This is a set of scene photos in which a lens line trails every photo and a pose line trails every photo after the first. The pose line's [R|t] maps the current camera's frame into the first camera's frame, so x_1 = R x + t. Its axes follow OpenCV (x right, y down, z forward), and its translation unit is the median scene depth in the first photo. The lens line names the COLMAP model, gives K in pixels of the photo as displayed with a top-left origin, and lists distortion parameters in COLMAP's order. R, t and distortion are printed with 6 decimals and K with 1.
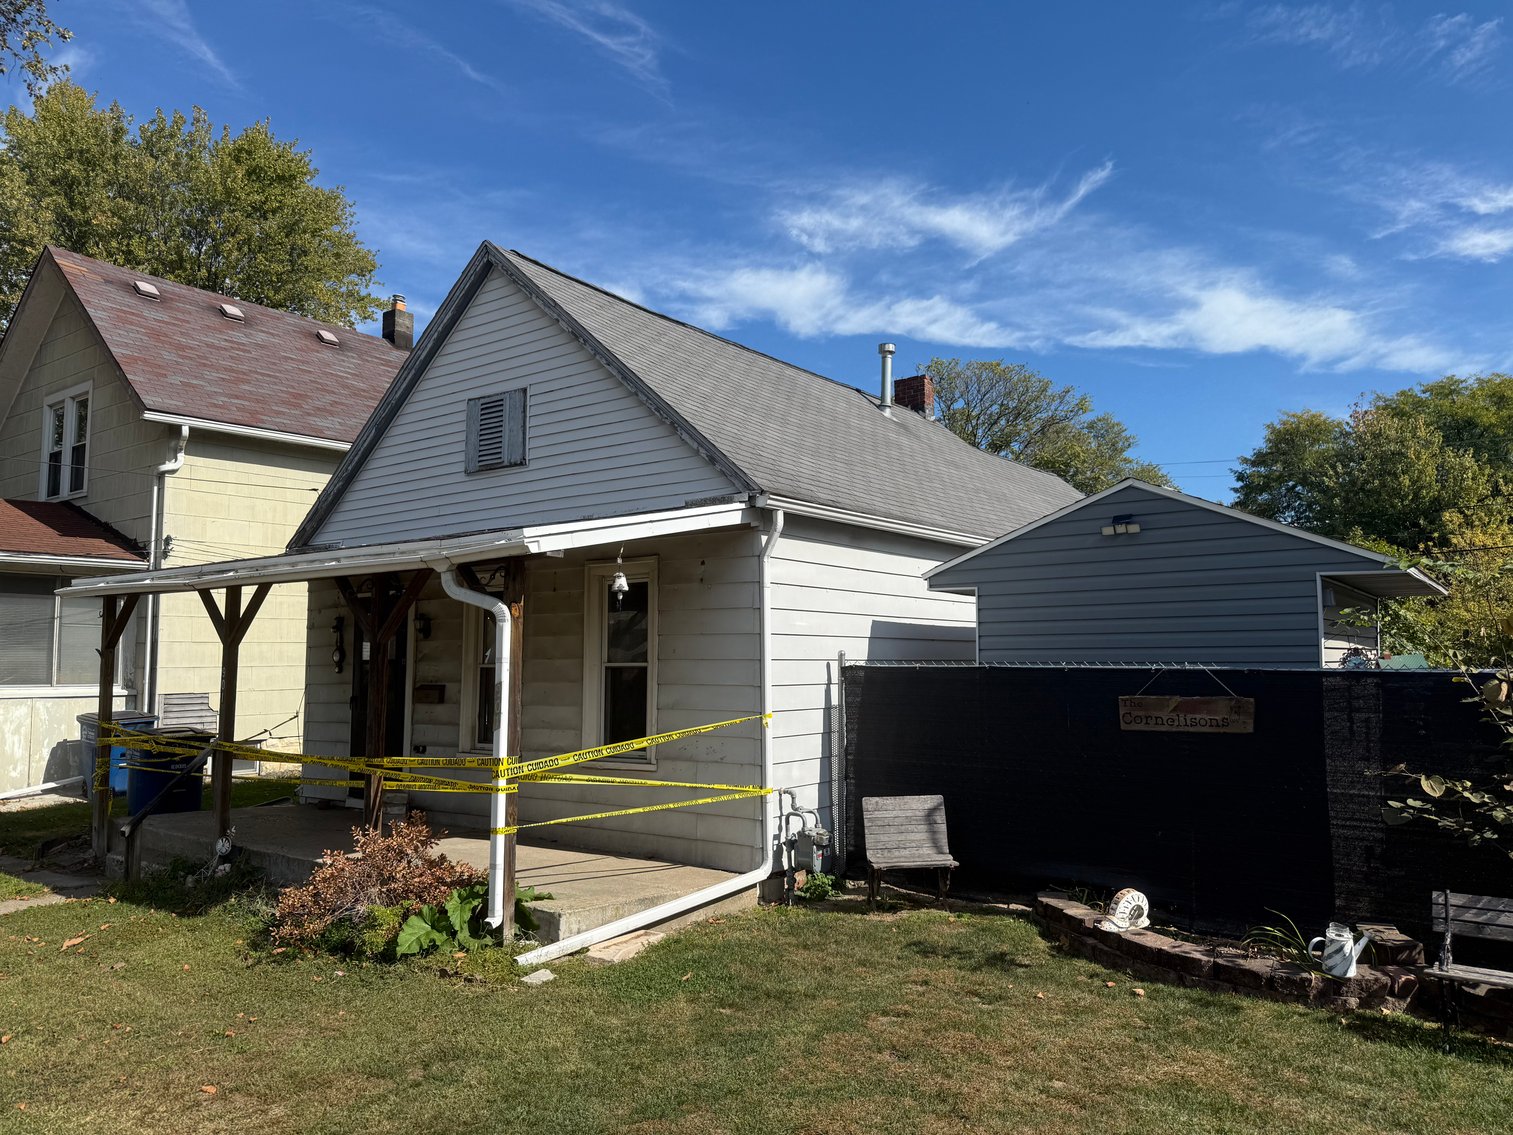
lens RADIAL K [[1069.7, 0, 756.5], [0, 1069.7, 567.5], [0, 0, 1]] dist [0.038192, -0.004266]
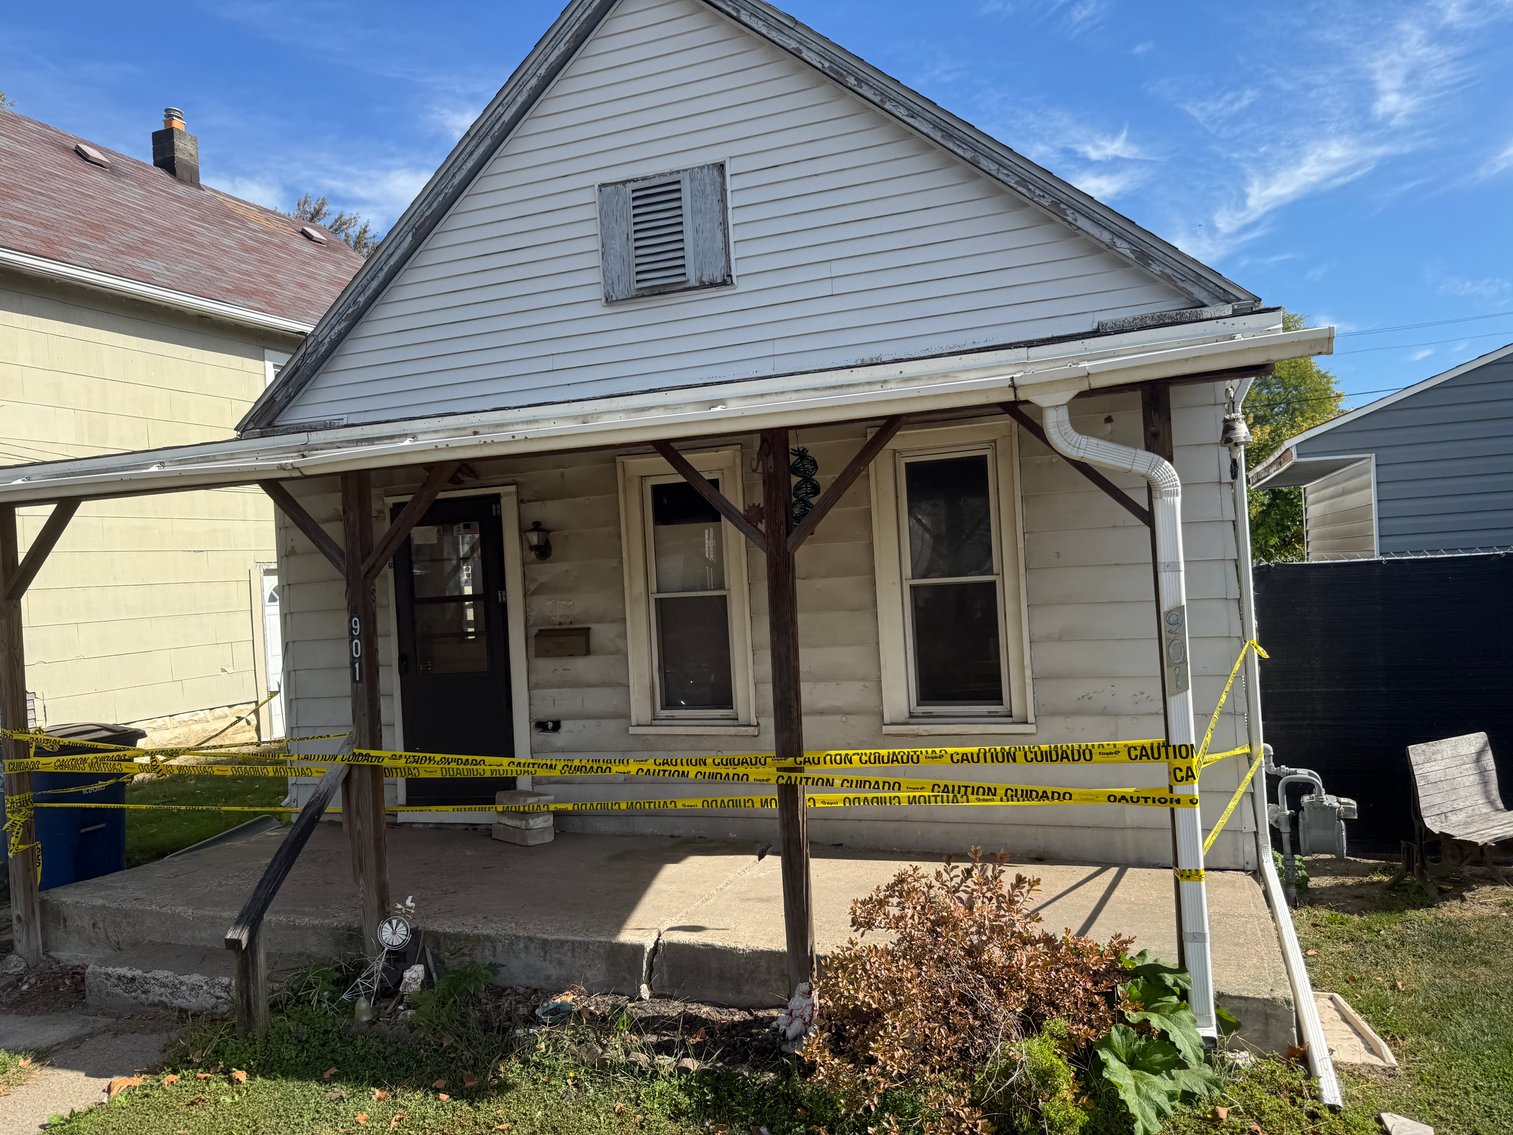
lens RADIAL K [[1067.1, 0, 756.5], [0, 1067.1, 567.5], [0, 0, 1]] dist [0.024360, -0.008639]
pose [[0.957001, -0.048719, 0.285964, -0.248930], [0.027277, 0.996541, 0.078494, 0.015853], [-0.288799, -0.067318, 0.955020, 0.229620]]
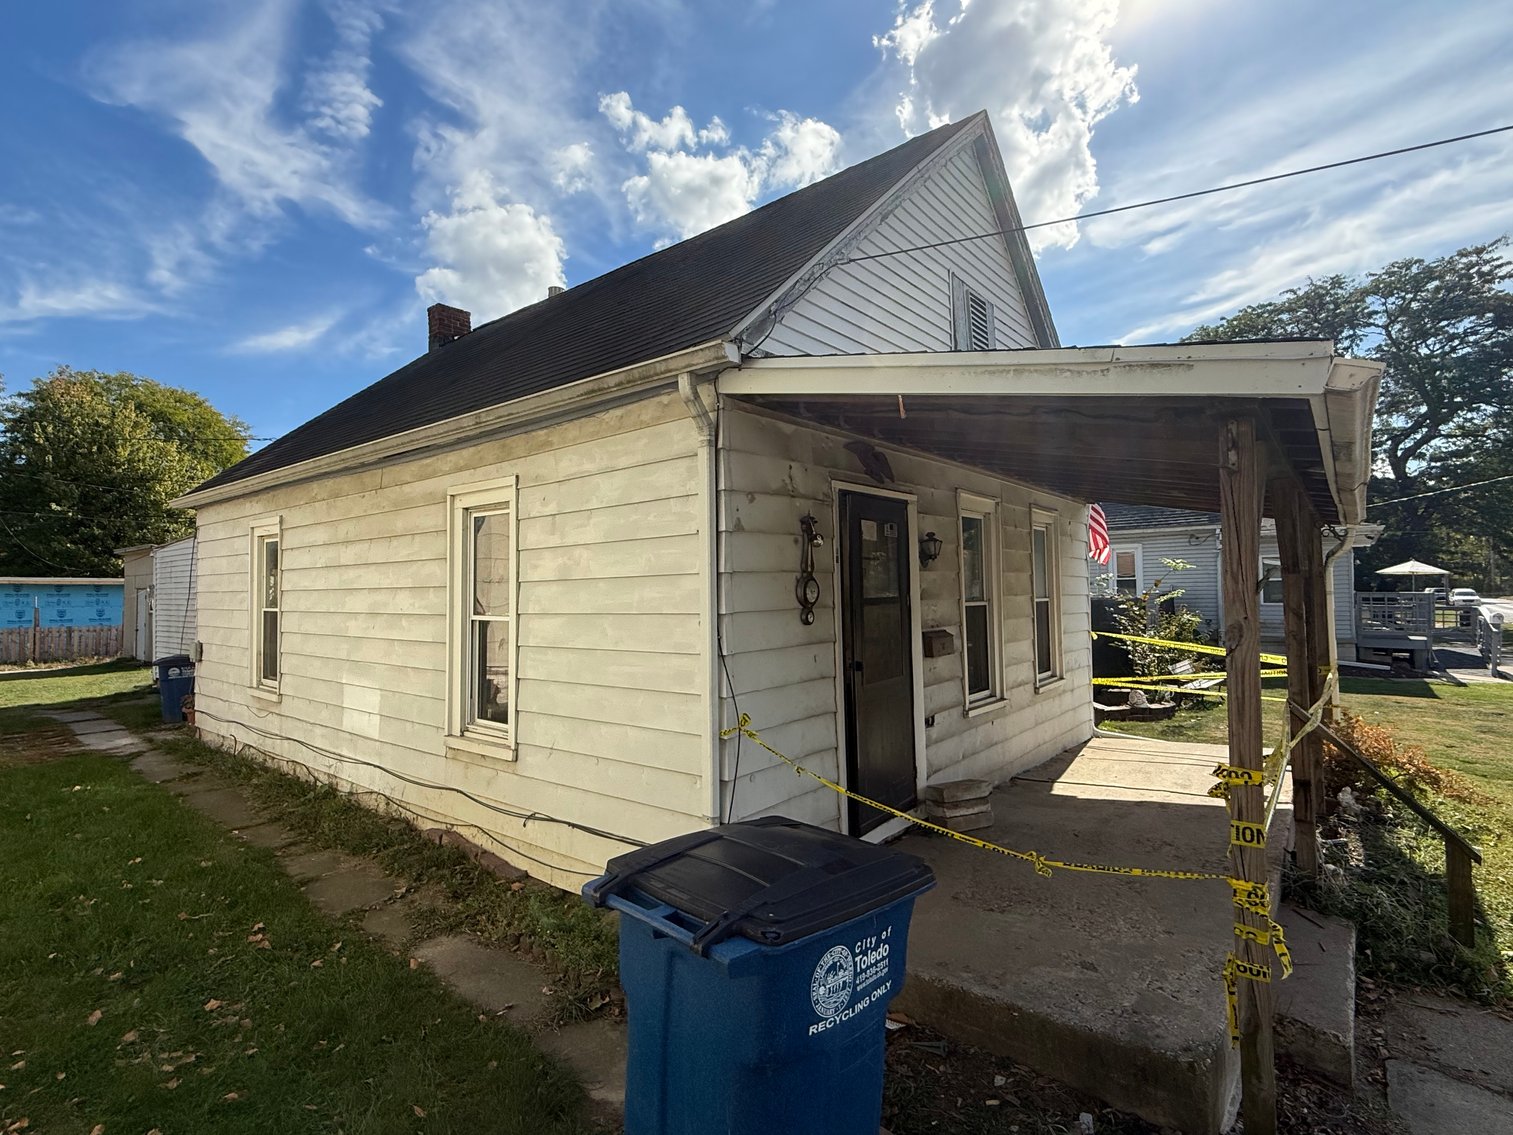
lens RADIAL K [[741.3, 0, 756.5], [0, 741.3, 567.5], [0, 0, 1]] dist [-0.004183, -0.000574]
pose [[0.034564, 0.033484, 0.998841, -0.540819], [-0.072134, 0.996915, -0.030924, 0.060143], [-0.996796, -0.070982, 0.036873, 0.735752]]
